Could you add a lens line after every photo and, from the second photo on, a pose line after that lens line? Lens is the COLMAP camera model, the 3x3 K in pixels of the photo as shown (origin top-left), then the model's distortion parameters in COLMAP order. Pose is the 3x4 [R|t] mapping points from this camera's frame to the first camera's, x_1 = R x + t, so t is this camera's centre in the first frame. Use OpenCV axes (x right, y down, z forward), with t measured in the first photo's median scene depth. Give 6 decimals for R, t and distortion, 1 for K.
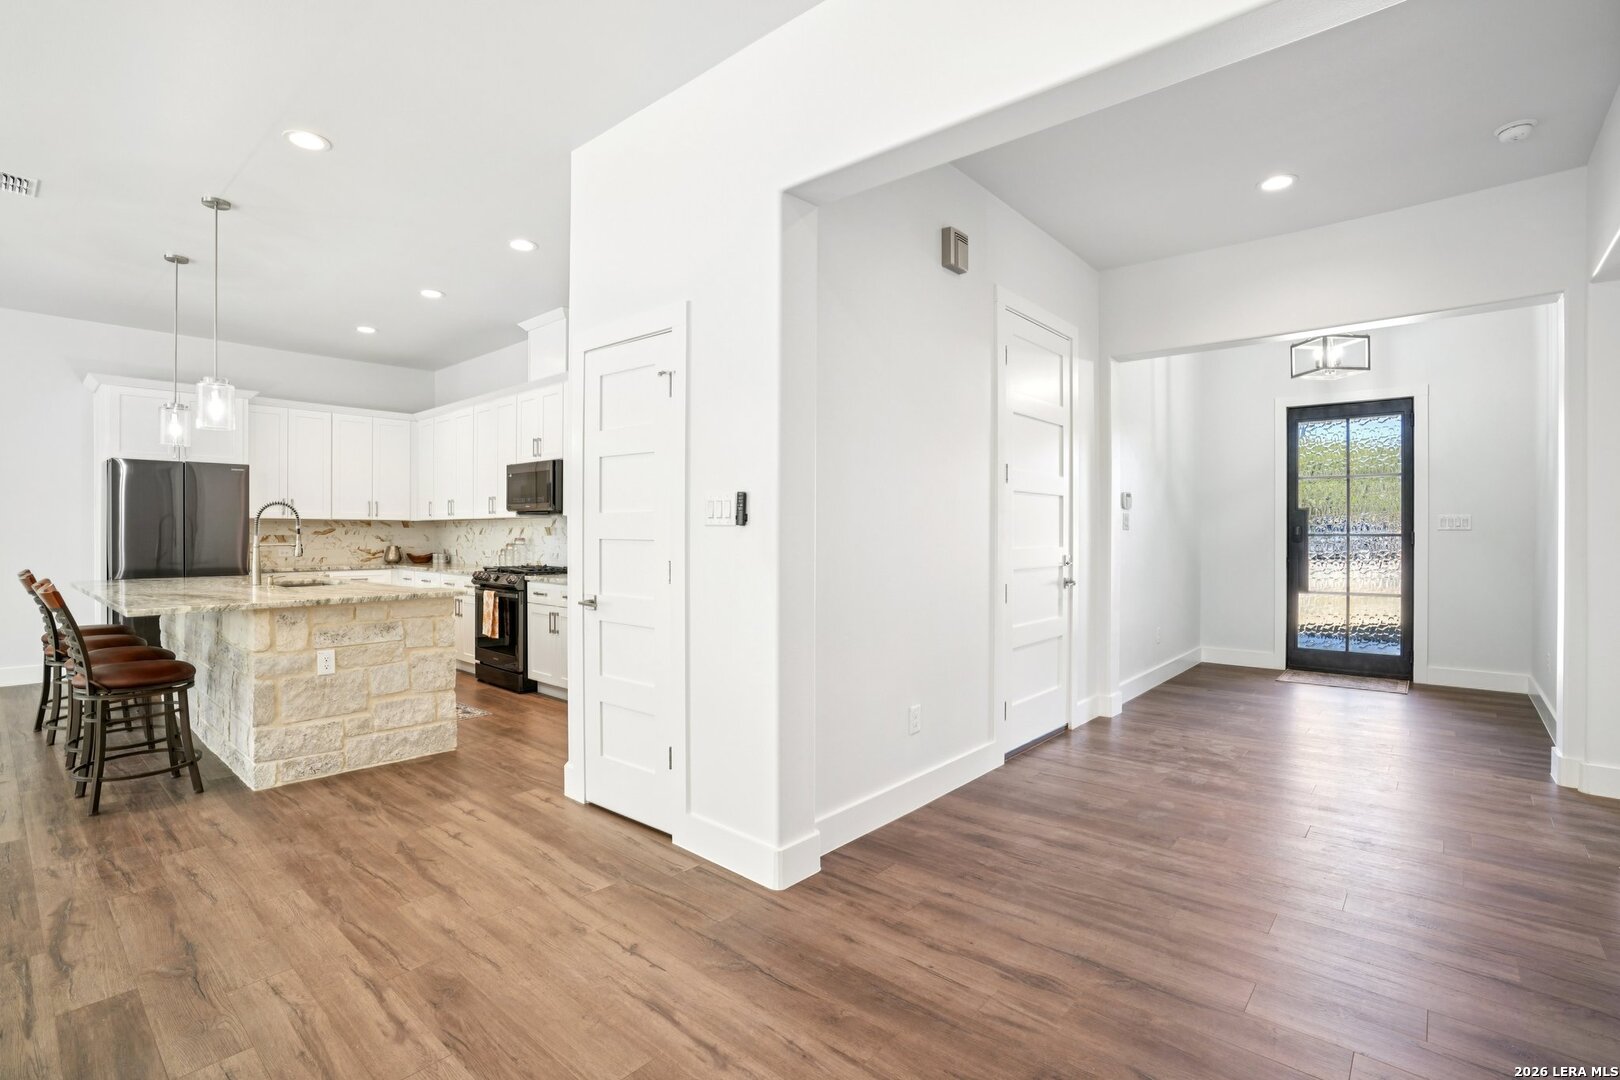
lens RADIAL K [[748.2, 0, 808.3], [0, 748.2, 531.5], [0, 0, 1]] dist [-0.070740, 0.025777]
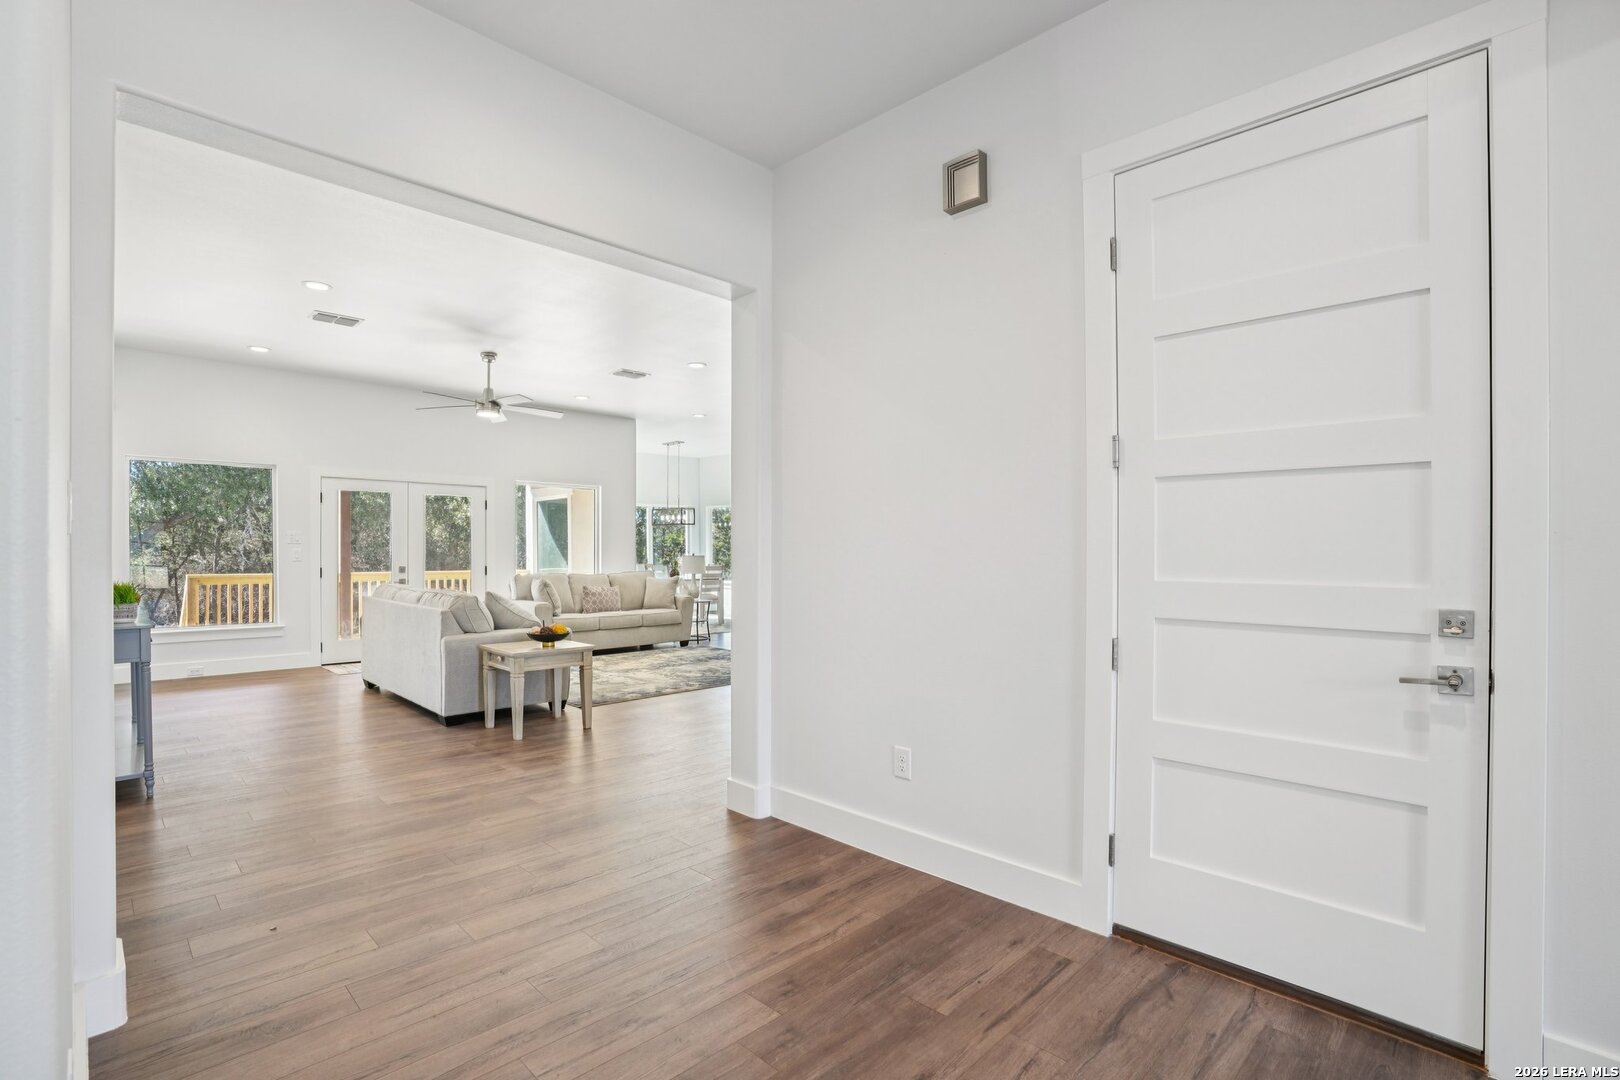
lens RADIAL K [[758.8, 0, 811.9], [0, 758.8, 555.7], [0, 0, 1]] dist [-0.046327, -0.000021]
pose [[-0.064559, -0.001260, -0.997913, 1.216333], [-0.004841, 0.999988, -0.000949, 0.010137], [0.997902, 0.004770, -0.064564, 1.106650]]
